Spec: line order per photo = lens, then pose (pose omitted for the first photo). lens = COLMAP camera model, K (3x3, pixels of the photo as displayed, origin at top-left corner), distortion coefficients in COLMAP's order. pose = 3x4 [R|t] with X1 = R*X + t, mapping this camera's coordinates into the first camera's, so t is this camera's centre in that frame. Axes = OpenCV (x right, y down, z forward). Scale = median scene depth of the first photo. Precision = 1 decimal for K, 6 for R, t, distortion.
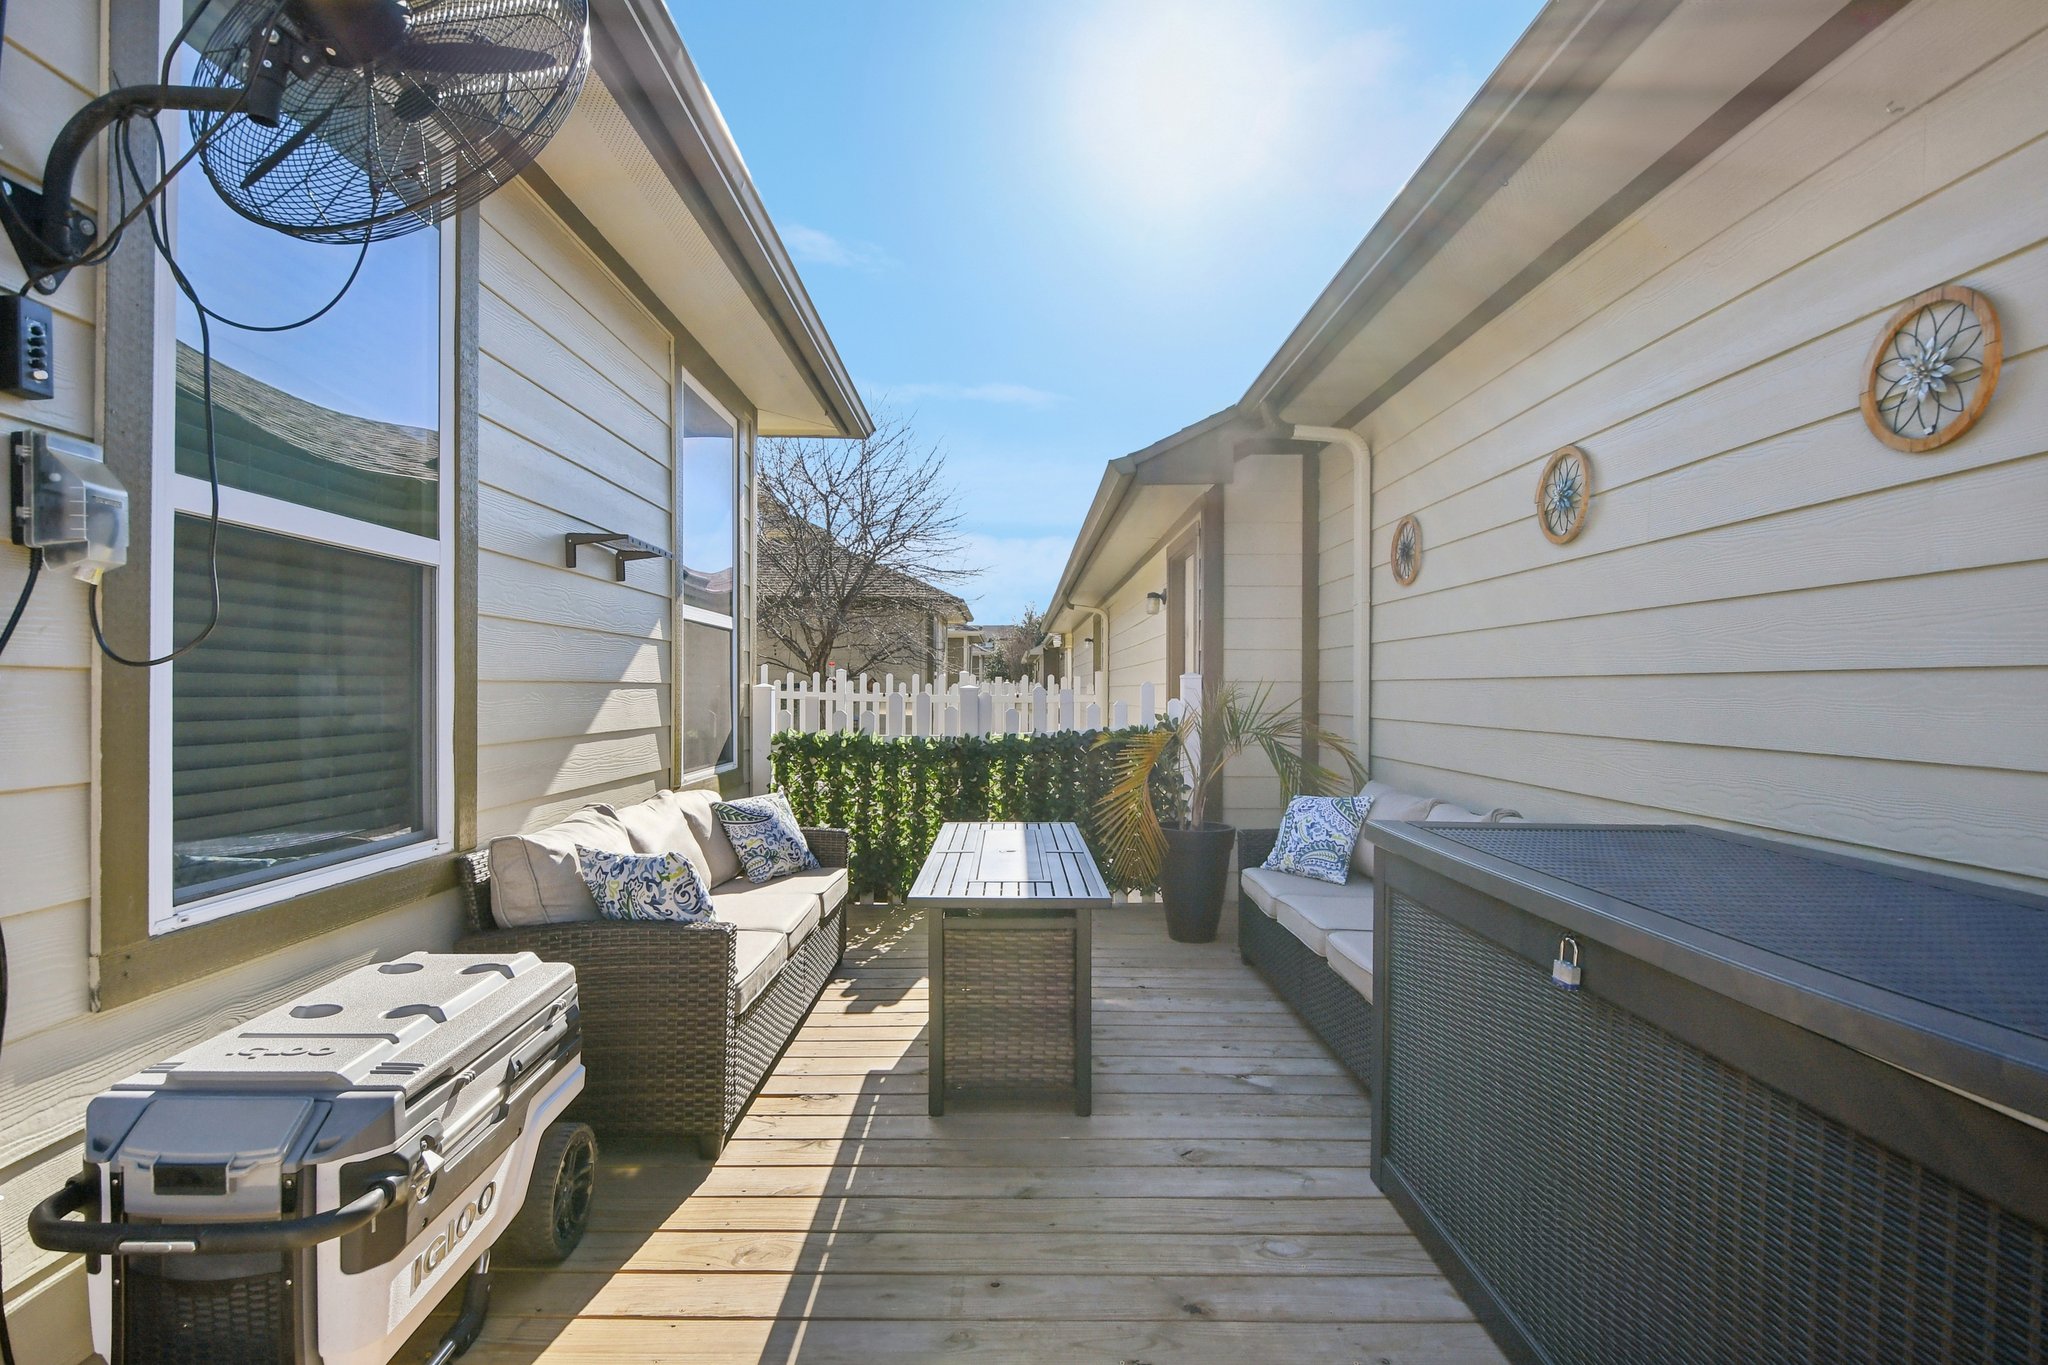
lens RADIAL K [[981.7, 0, 1024.0], [0, 981.7, 682.5], [0, 0, 1]] dist [0.000855, -0.009178]
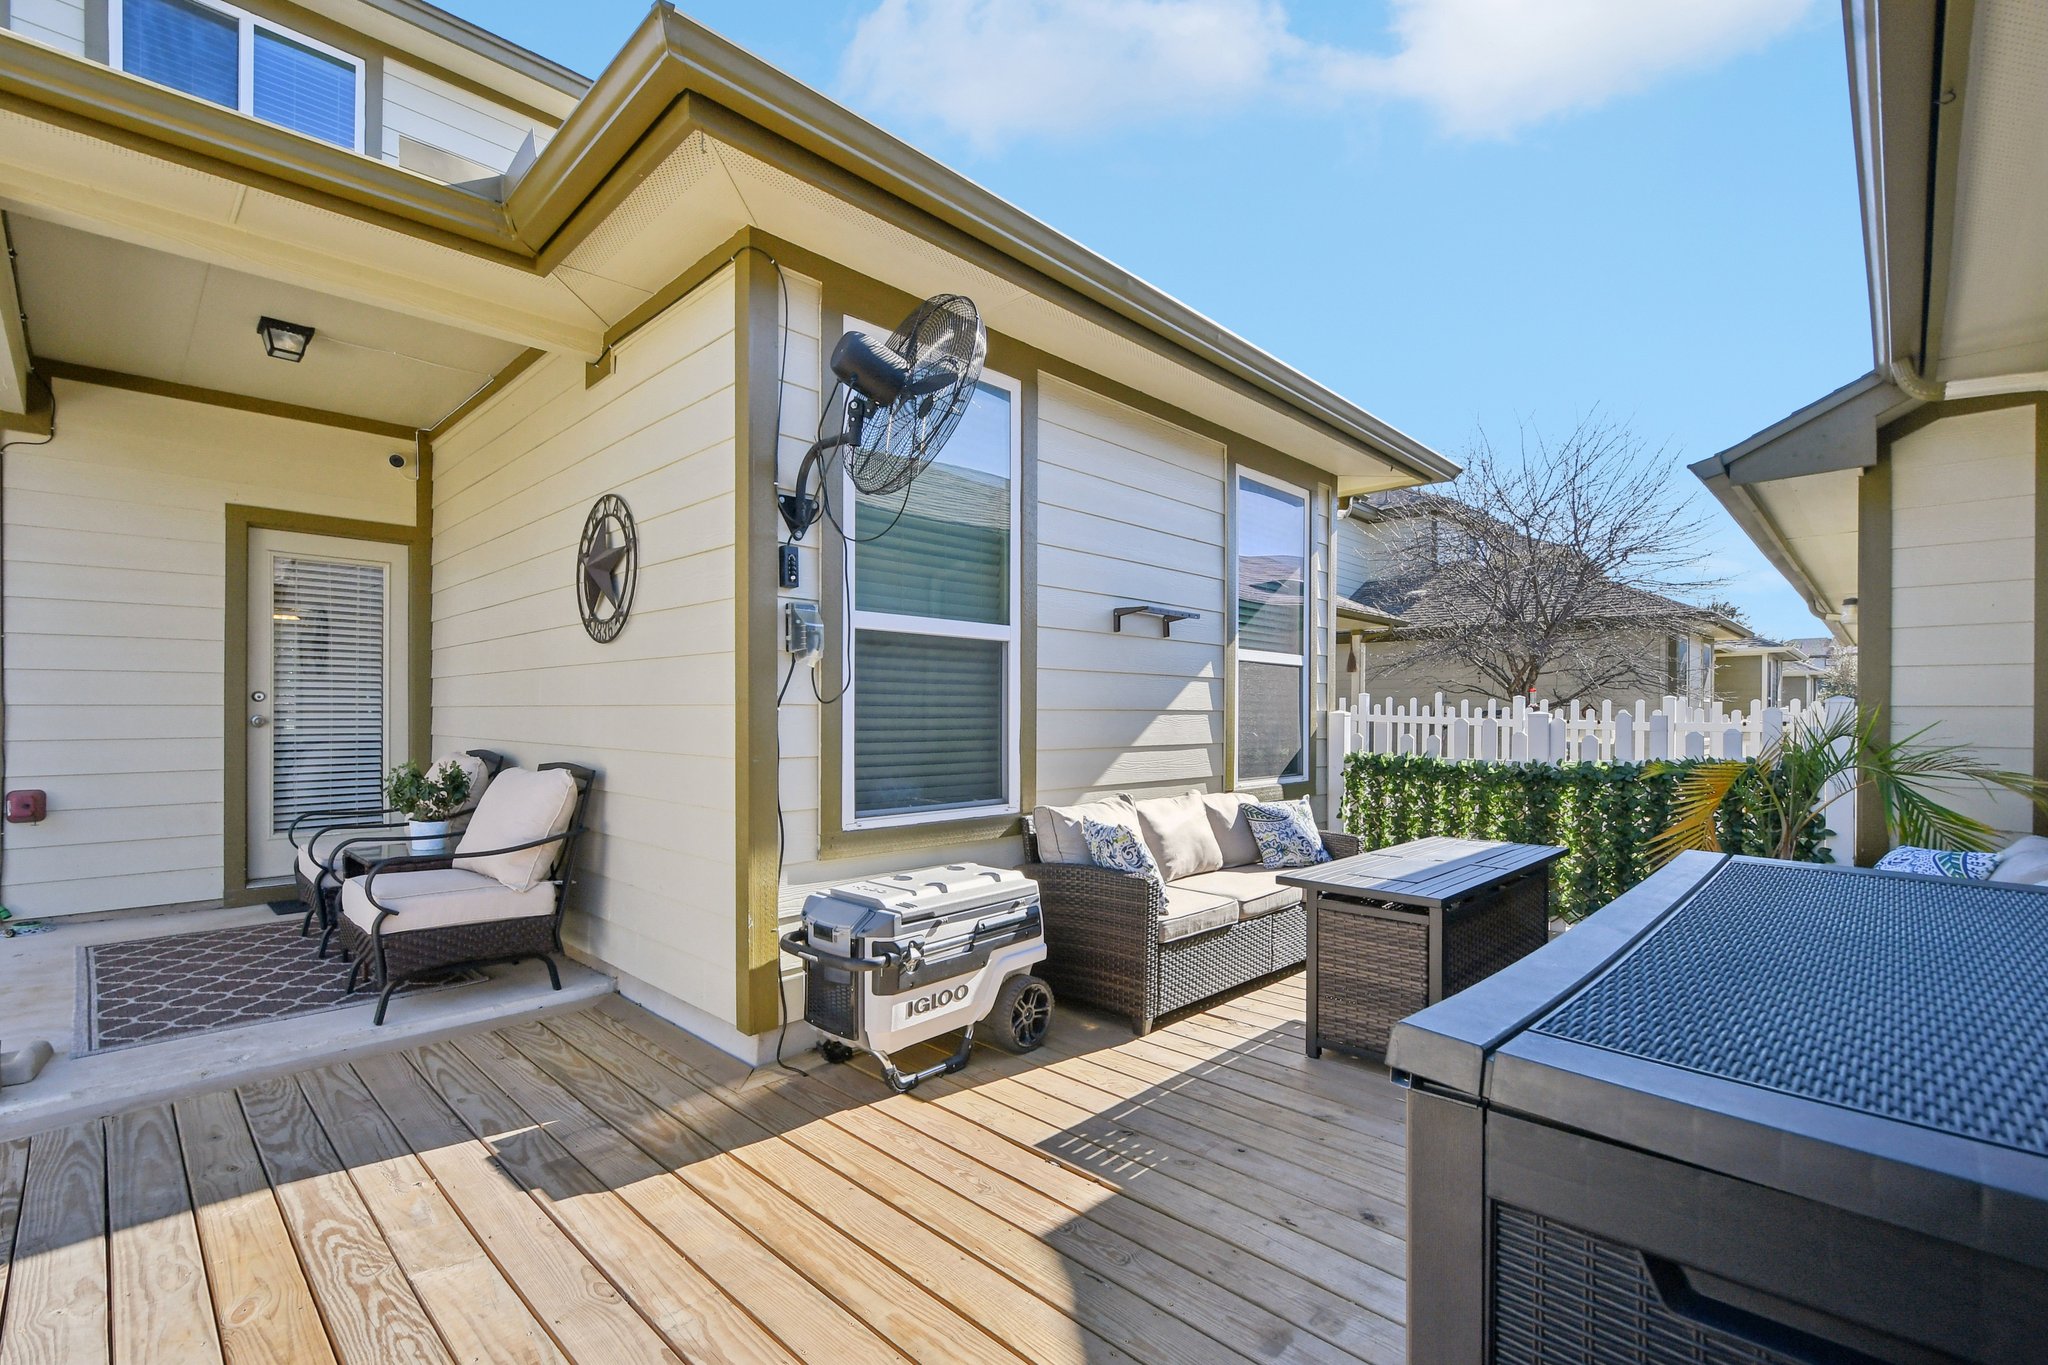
lens RADIAL K [[907.2, 0, 1007.4], [0, 907.2, 723.4], [0, 0, 1]] dist [-0.001192, -0.000714]
pose [[0.702553, 0.006304, -0.711603, 0.492574], [0.004183, 0.999907, 0.012987, 0.001506], [0.711619, -0.012100, 0.702462, -0.085511]]
